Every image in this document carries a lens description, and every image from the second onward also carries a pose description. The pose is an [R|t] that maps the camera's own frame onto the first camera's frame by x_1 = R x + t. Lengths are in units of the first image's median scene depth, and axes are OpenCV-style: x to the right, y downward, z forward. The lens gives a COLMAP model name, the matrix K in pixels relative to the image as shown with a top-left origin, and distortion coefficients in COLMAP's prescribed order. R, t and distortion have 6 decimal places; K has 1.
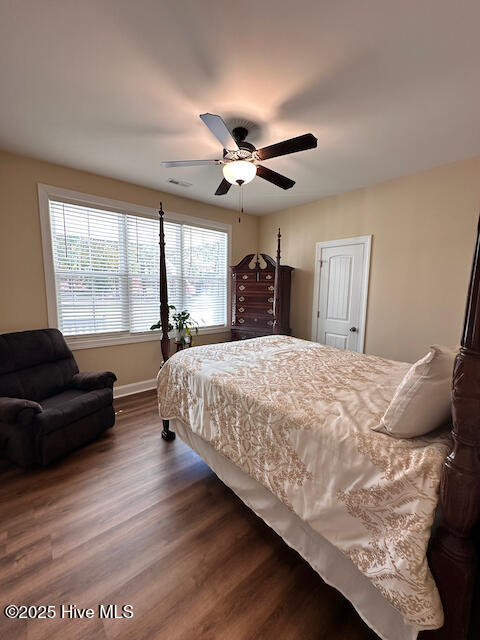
lens RADIAL K [[255.4, 0, 240.0], [0, 255.4, 320.0], [0, 0, 1]] dist [-0.000674, 0.000180]
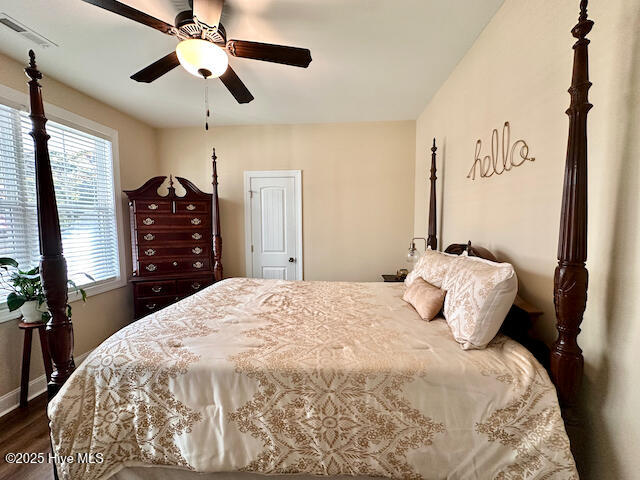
lens RADIAL K [[255.4, 0, 320.0], [0, 255.4, 240.0], [0, 0, 1]] dist [-0.000674, 0.000180]
pose [[0.703961, -0.070205, 0.706760, -0.314685], [0.103093, 0.994664, -0.003881, -0.043702], [-0.702716, 0.075594, 0.707443, 0.314098]]
